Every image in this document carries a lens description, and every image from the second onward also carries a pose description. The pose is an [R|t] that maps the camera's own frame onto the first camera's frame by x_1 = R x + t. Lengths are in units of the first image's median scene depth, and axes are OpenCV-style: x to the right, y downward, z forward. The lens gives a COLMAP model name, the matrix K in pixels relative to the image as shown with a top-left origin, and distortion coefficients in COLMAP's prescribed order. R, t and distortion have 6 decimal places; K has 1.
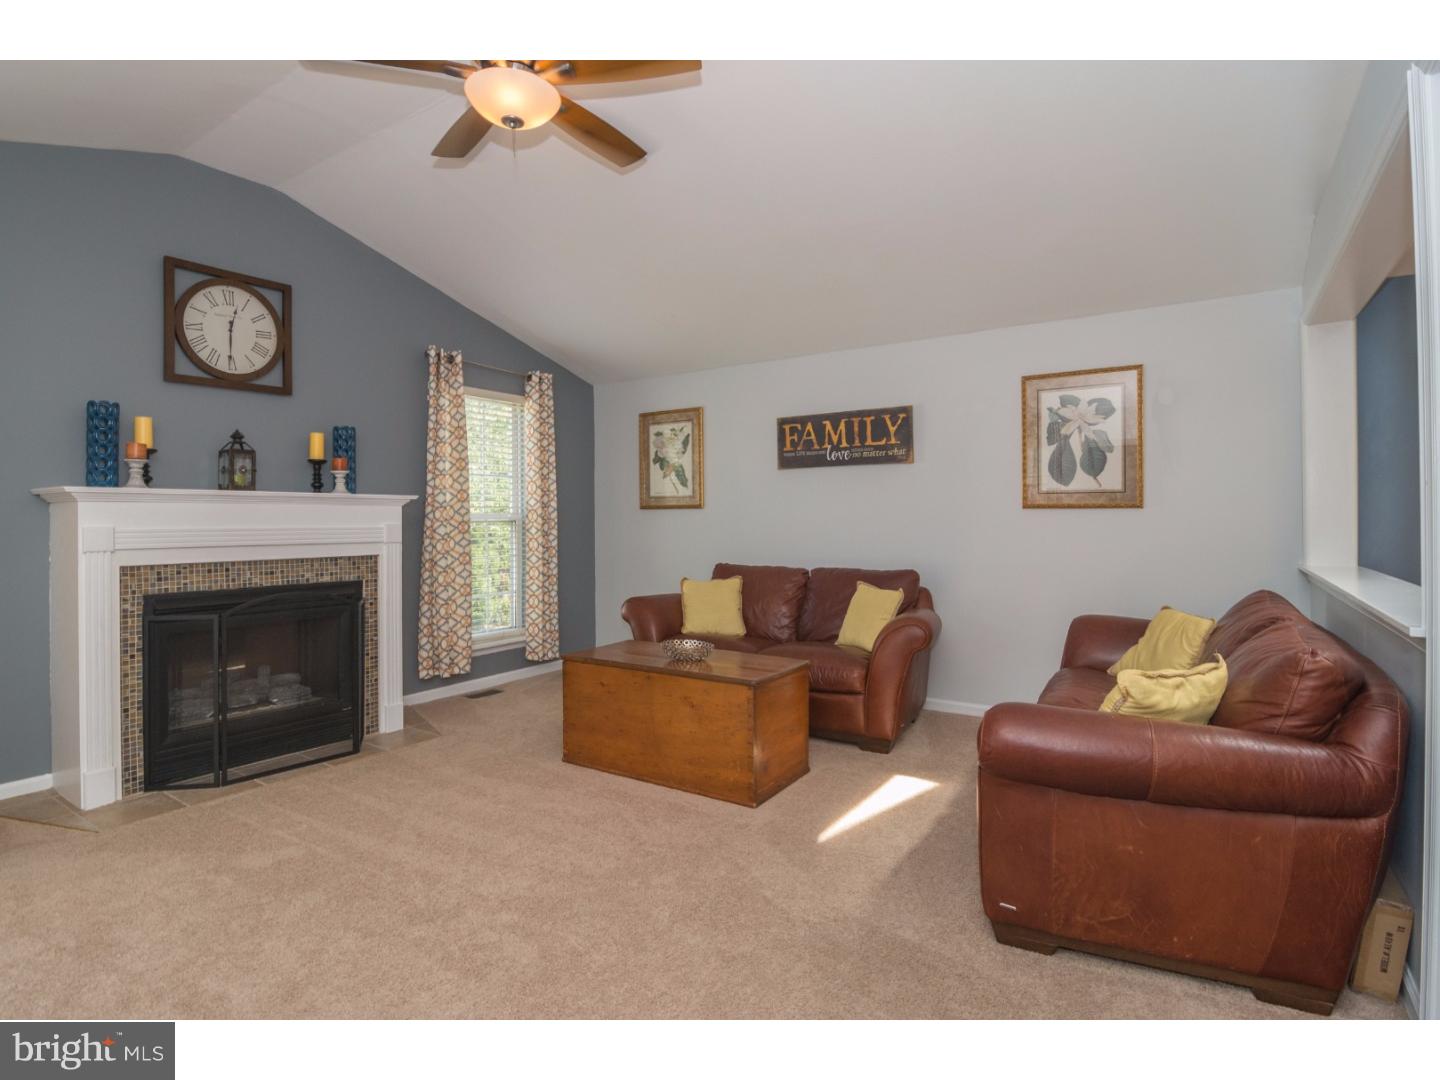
lens RADIAL K [[724.2, 0, 702.6], [0, 724.2, 505.4], [0, 0, 1]] dist [-0.016985, -0.003530]
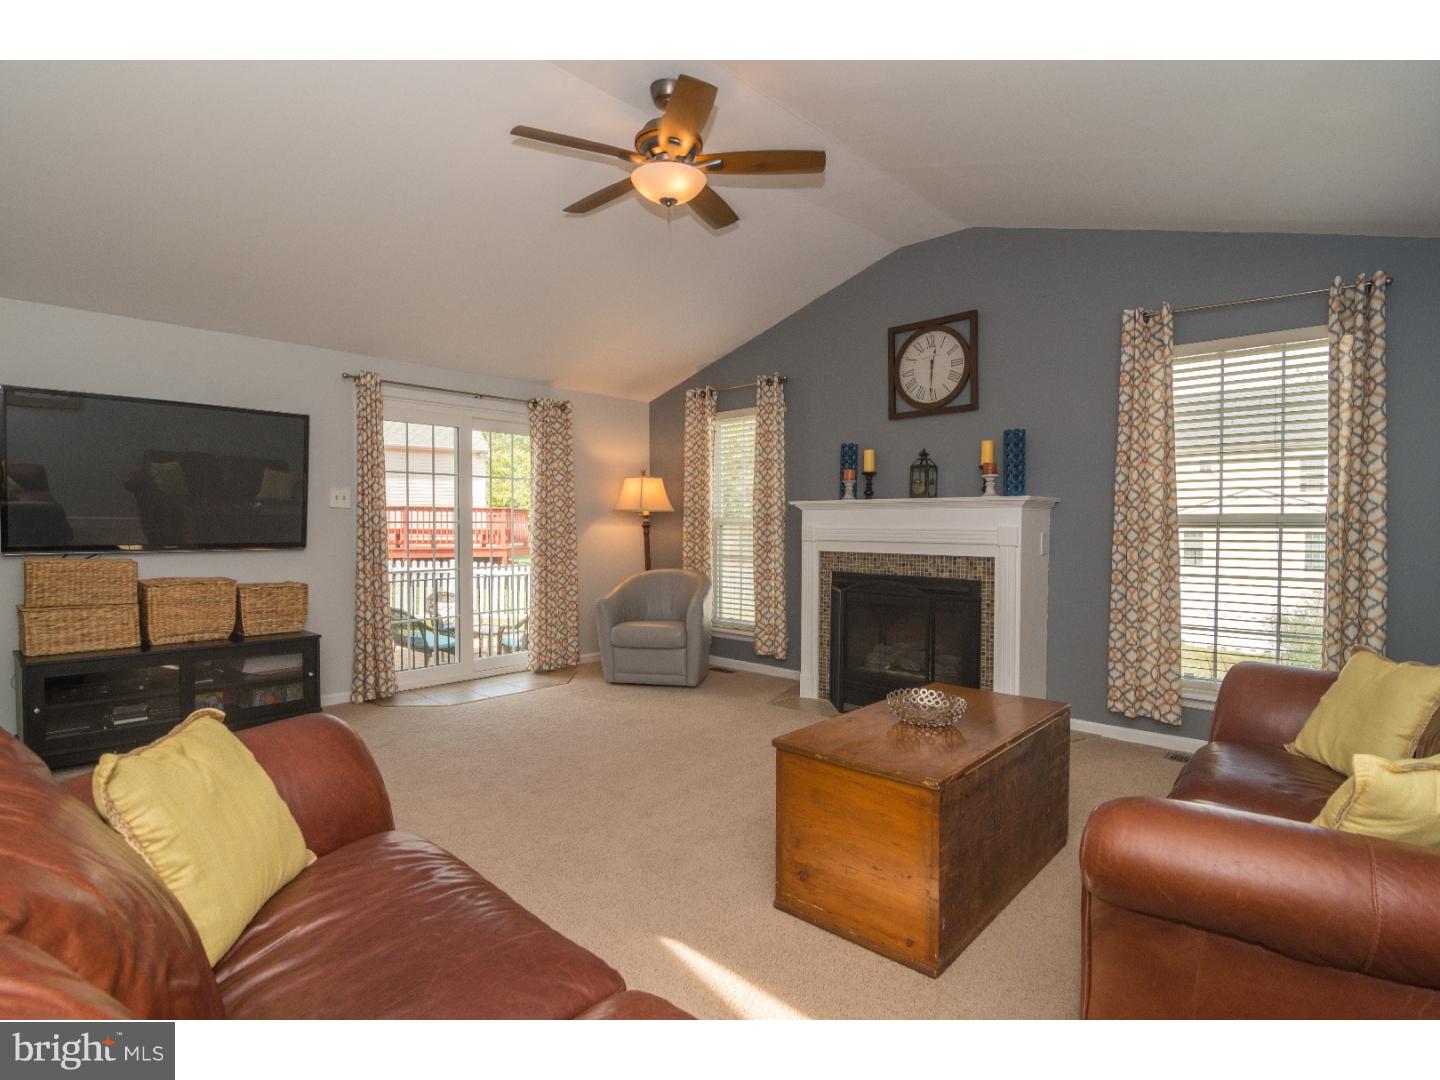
lens RADIAL K [[724.2, 0, 730.5], [0, 724.2, 546.0], [0, 0, 1]] dist [-0.016985, -0.003530]
pose [[-0.129643, 0.031492, -0.991060, 0.788484], [0.011349, 0.999477, 0.030275, 0.025031], [0.991496, -0.007323, -0.129933, 1.036468]]
